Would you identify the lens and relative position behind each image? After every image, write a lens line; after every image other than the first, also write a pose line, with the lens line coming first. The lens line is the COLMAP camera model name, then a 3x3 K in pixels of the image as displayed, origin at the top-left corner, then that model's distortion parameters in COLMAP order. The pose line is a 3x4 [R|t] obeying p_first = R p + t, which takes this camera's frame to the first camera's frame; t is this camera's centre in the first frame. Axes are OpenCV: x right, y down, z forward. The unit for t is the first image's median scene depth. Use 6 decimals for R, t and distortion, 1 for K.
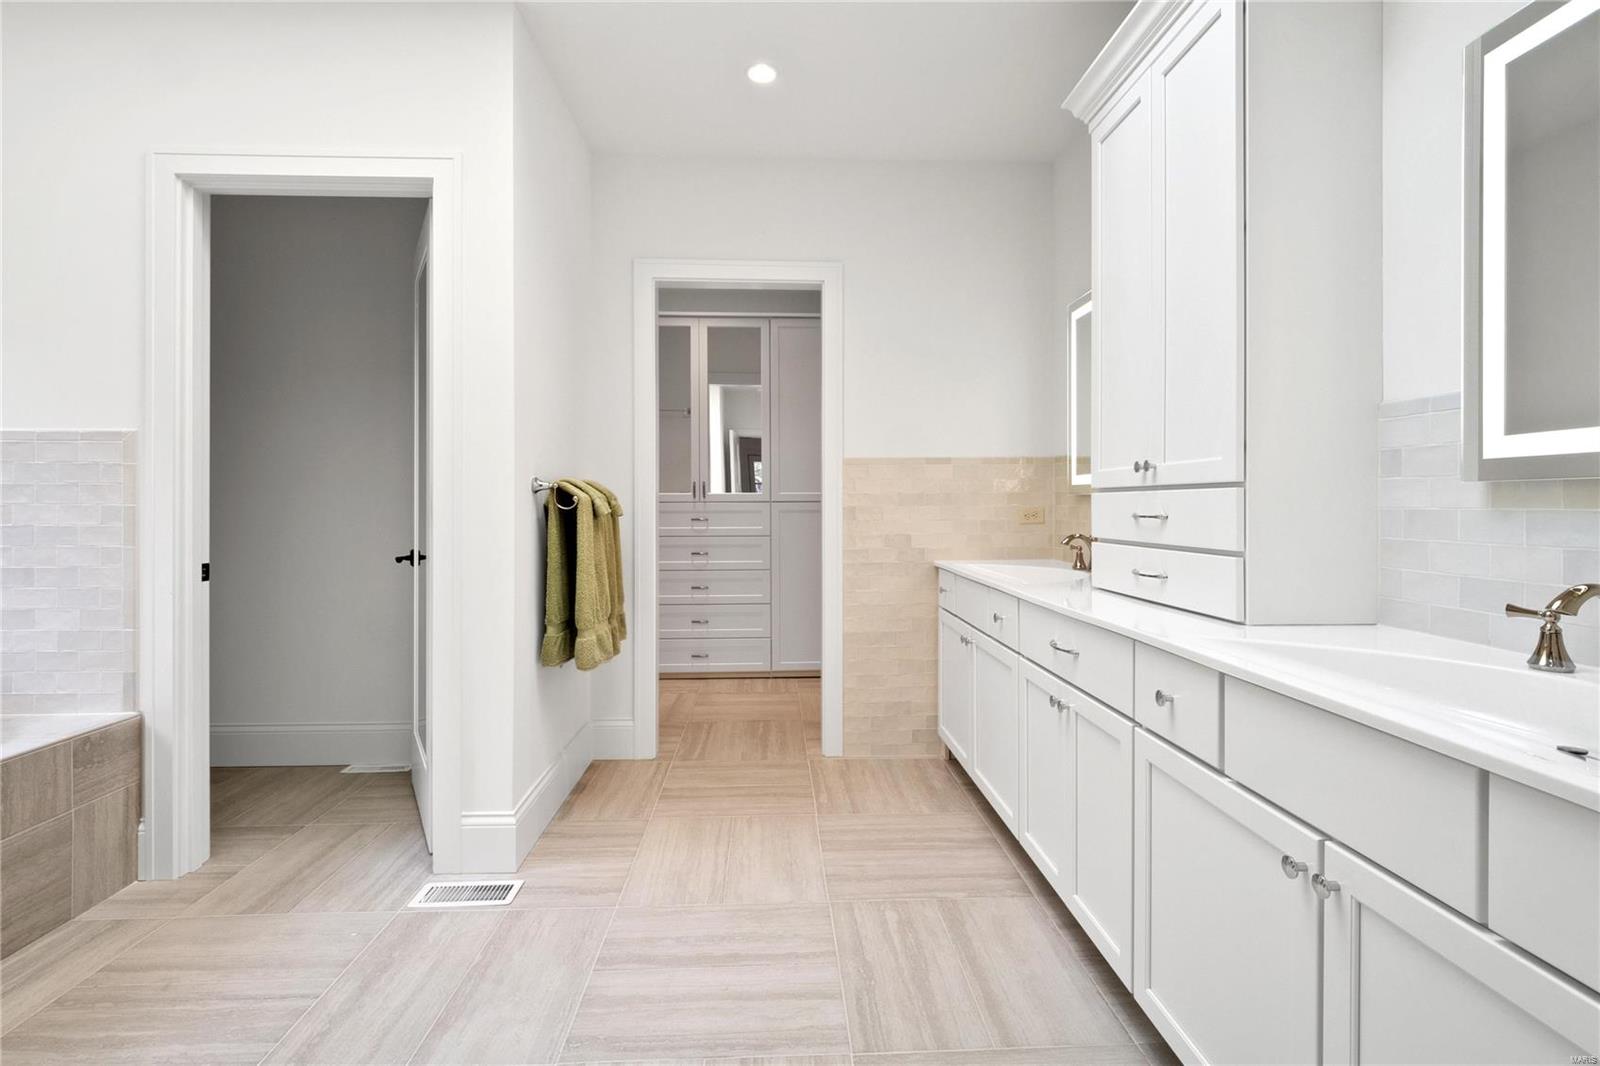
lens RADIAL K [[771.8, 0, 804.6], [0, 771.8, 476.7], [0, 0, 1]] dist [-0.000285, -0.001002]
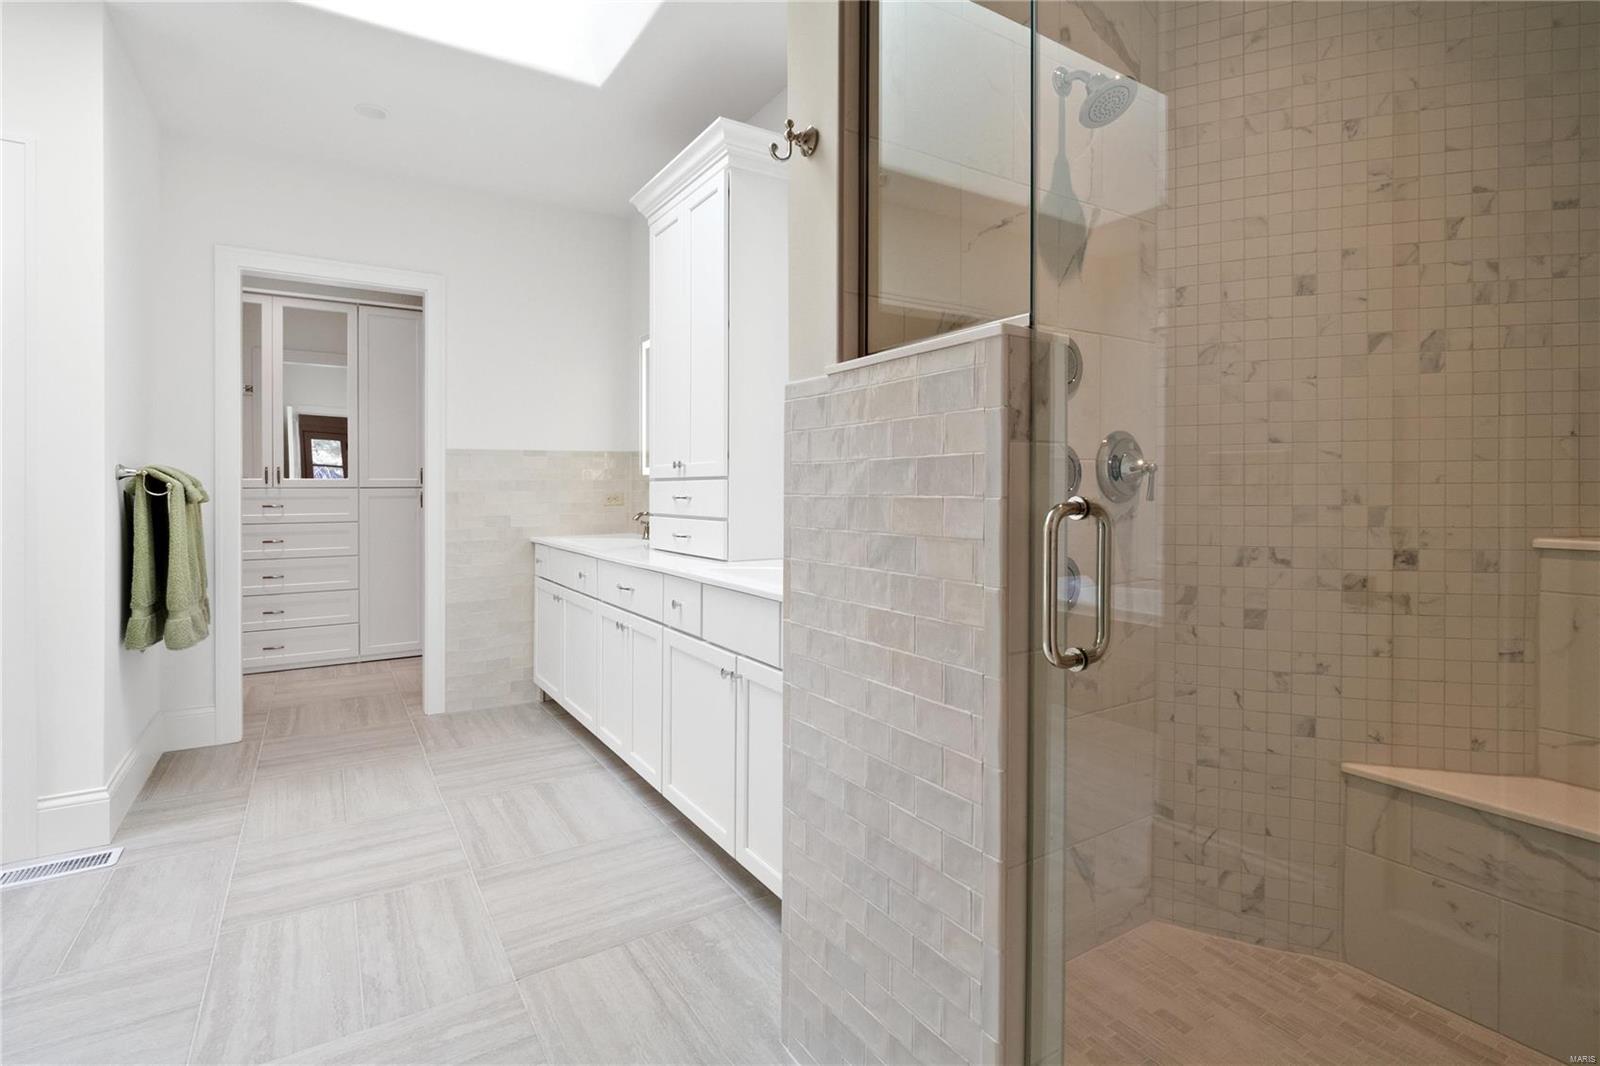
lens RADIAL K [[775.6, 0, 823.8], [0, 775.6, 492.3], [0, 0, 1]] dist [-0.000262, -0.005477]
pose [[0.862672, -0.003956, 0.505748, -0.060387], [-0.015951, 0.999259, 0.035023, -0.012090], [-0.505512, -0.038281, 0.861970, -0.329268]]
